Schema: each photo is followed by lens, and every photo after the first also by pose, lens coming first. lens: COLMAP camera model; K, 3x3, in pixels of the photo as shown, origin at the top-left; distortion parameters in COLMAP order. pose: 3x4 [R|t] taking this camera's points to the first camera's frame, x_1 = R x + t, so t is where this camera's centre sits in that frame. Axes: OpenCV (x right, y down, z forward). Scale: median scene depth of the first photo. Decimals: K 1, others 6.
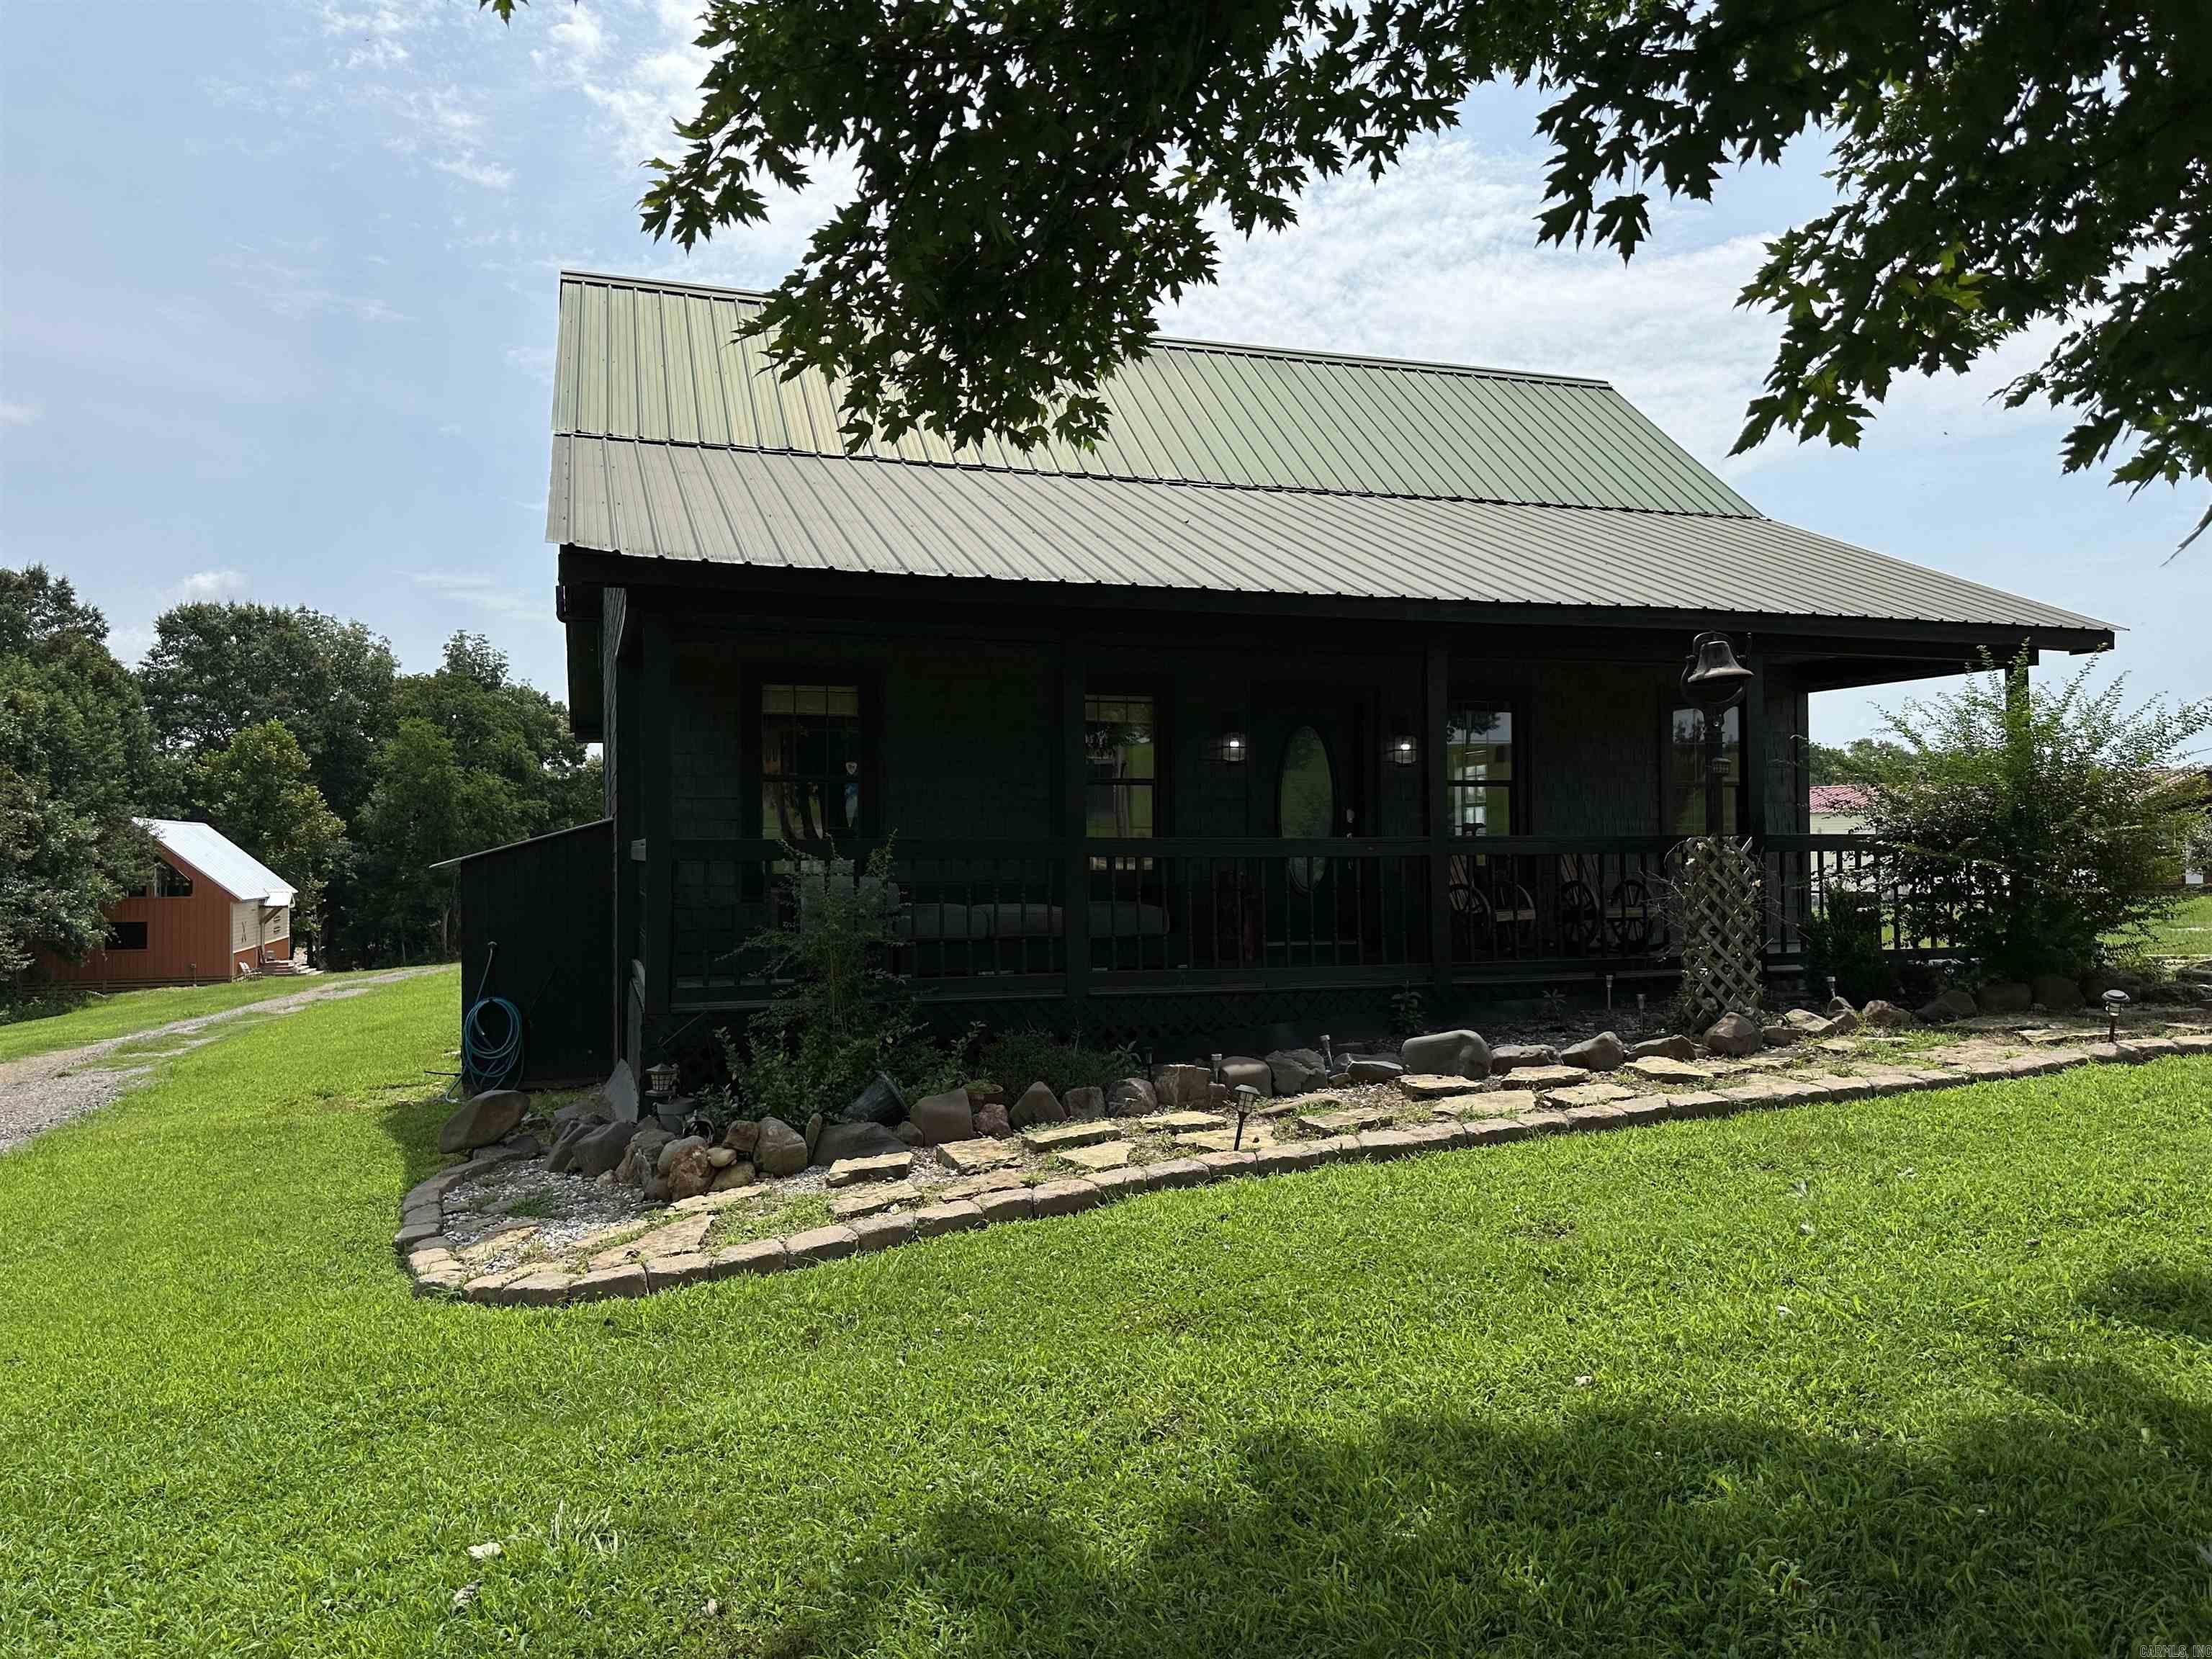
lens RADIAL K [[1561.2, 0, 1106.4], [0, 1561.2, 819.5], [0, 0, 1]] dist [0.025609, -0.031054]
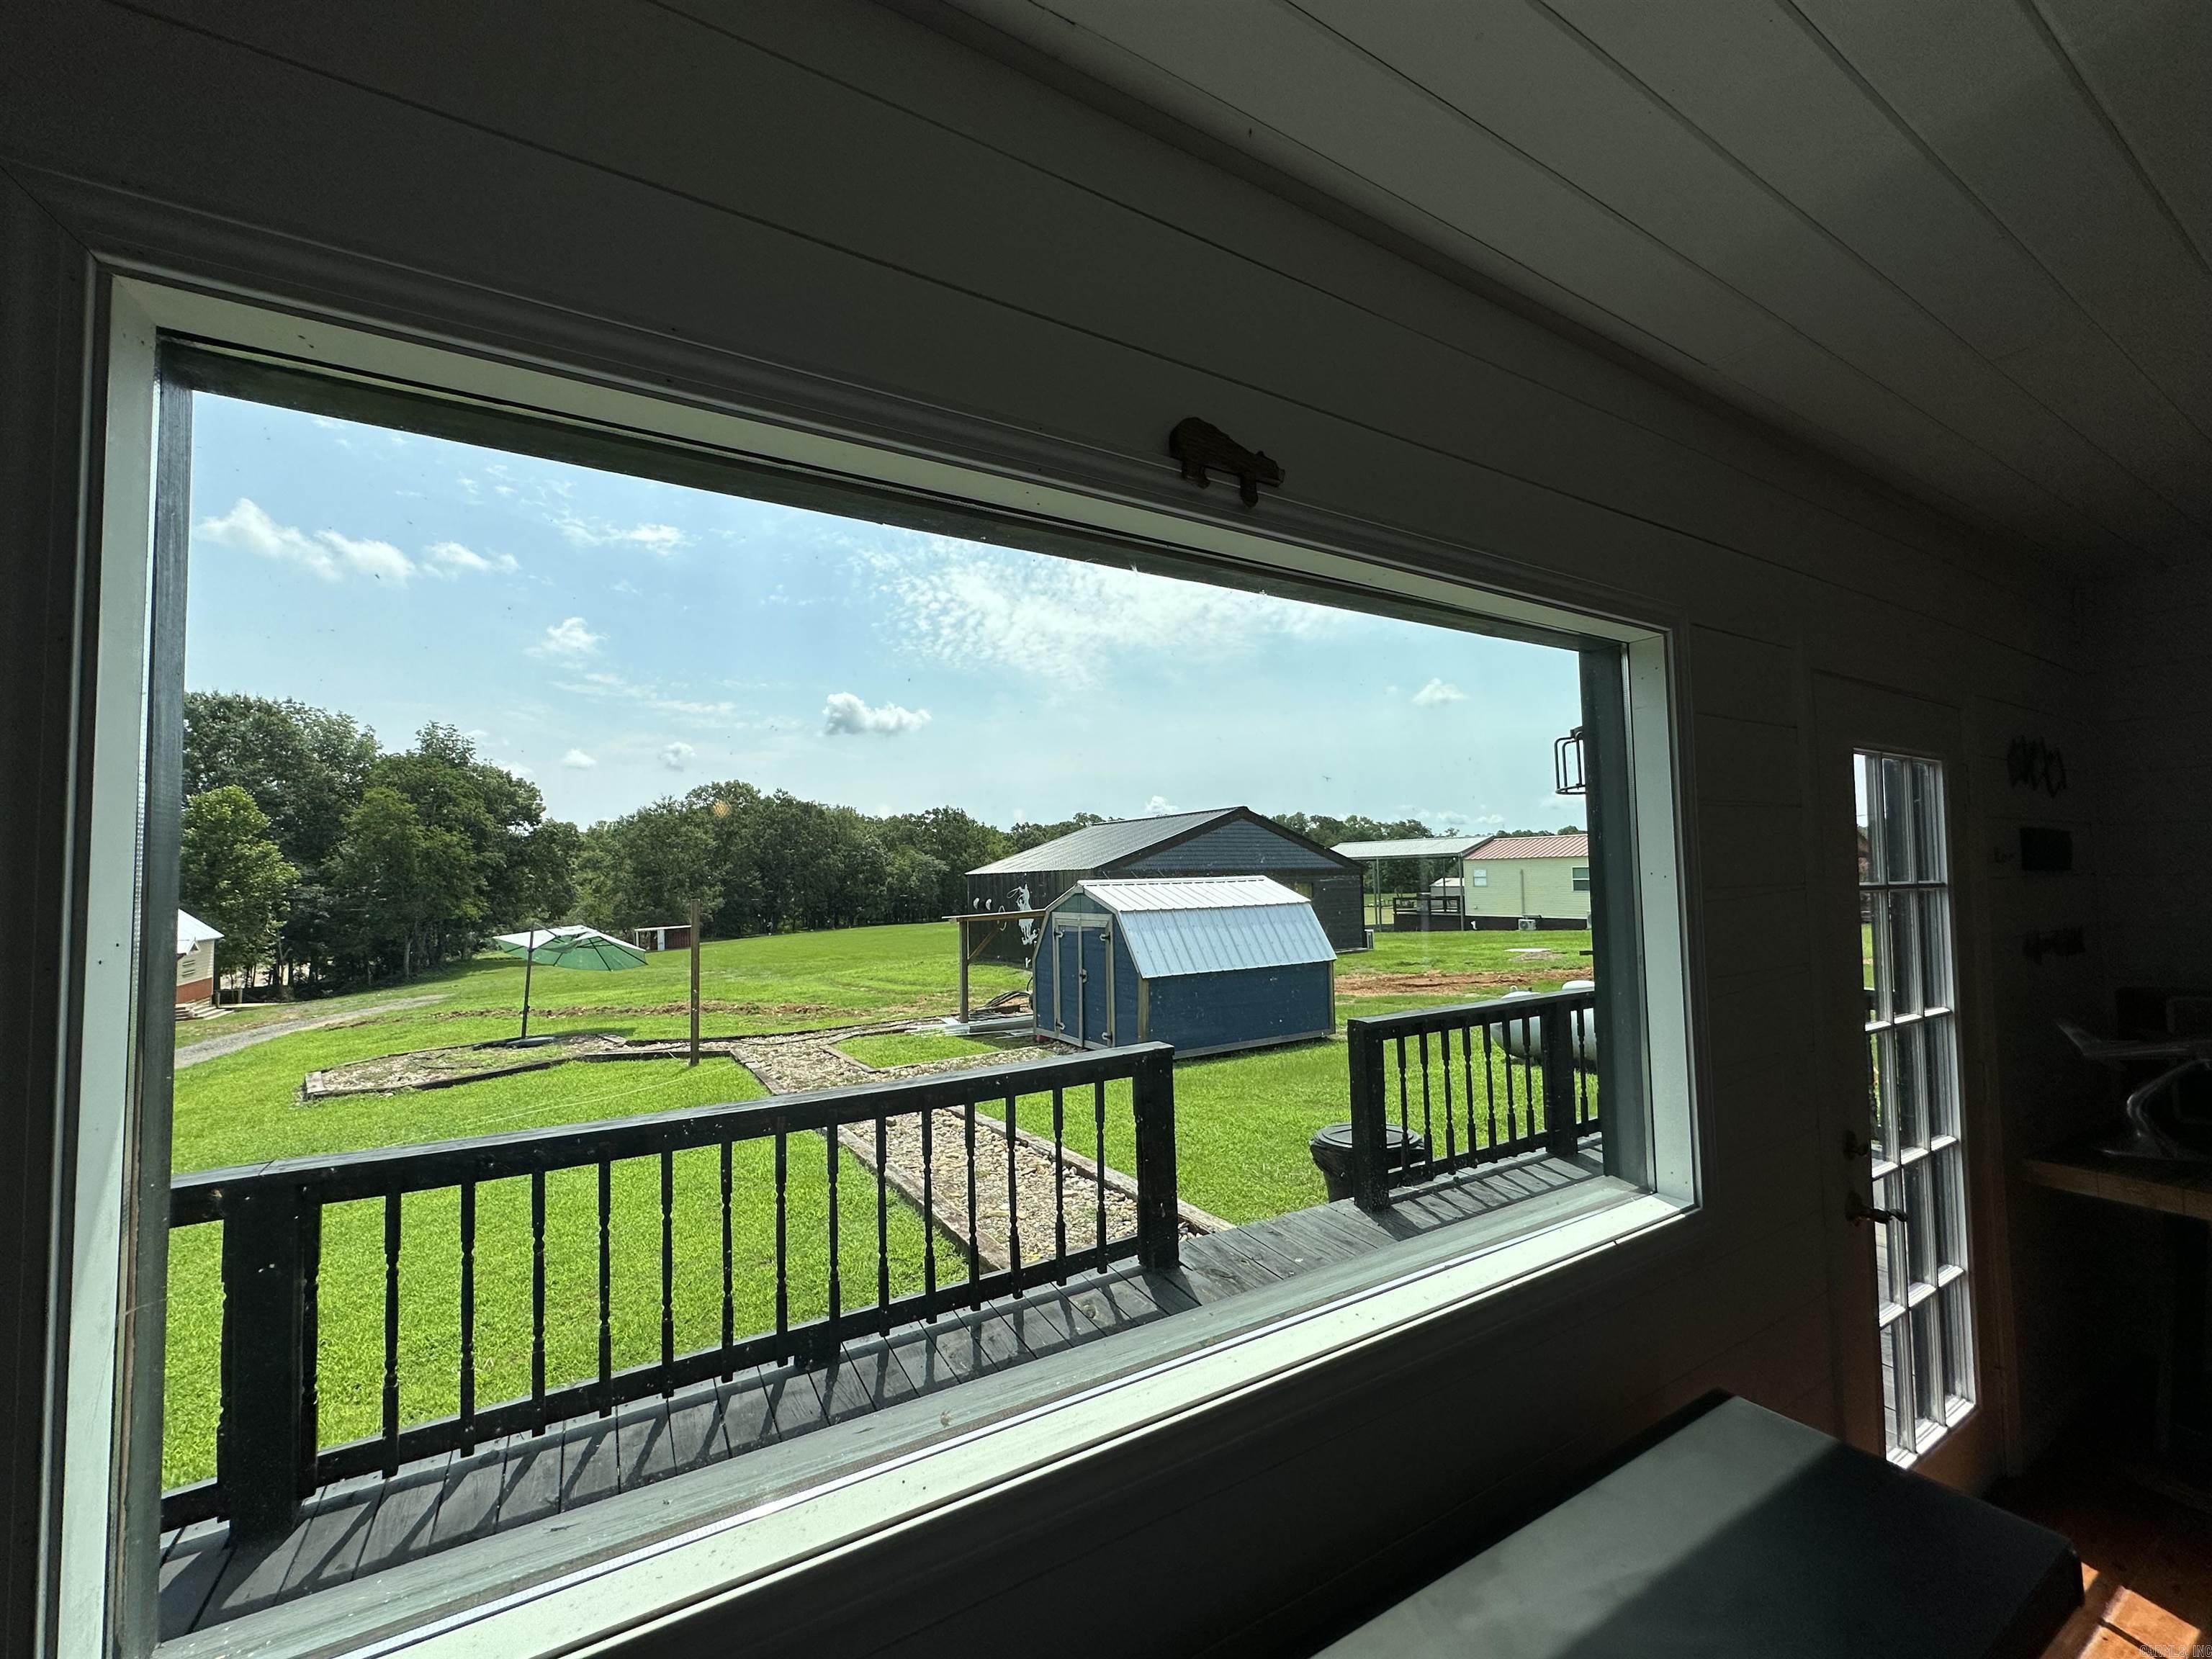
lens RADIAL K [[882.8, 0, 1101.0], [0, 882.8, 832.2], [0, 0, 1]] dist [-0.002097, 0.000140]
pose [[0.978520, -0.000706, 0.206150, -0.024534], [0.007489, 0.999456, -0.032126, -0.002003], [-0.206015, 0.032980, 0.977993, 0.193756]]
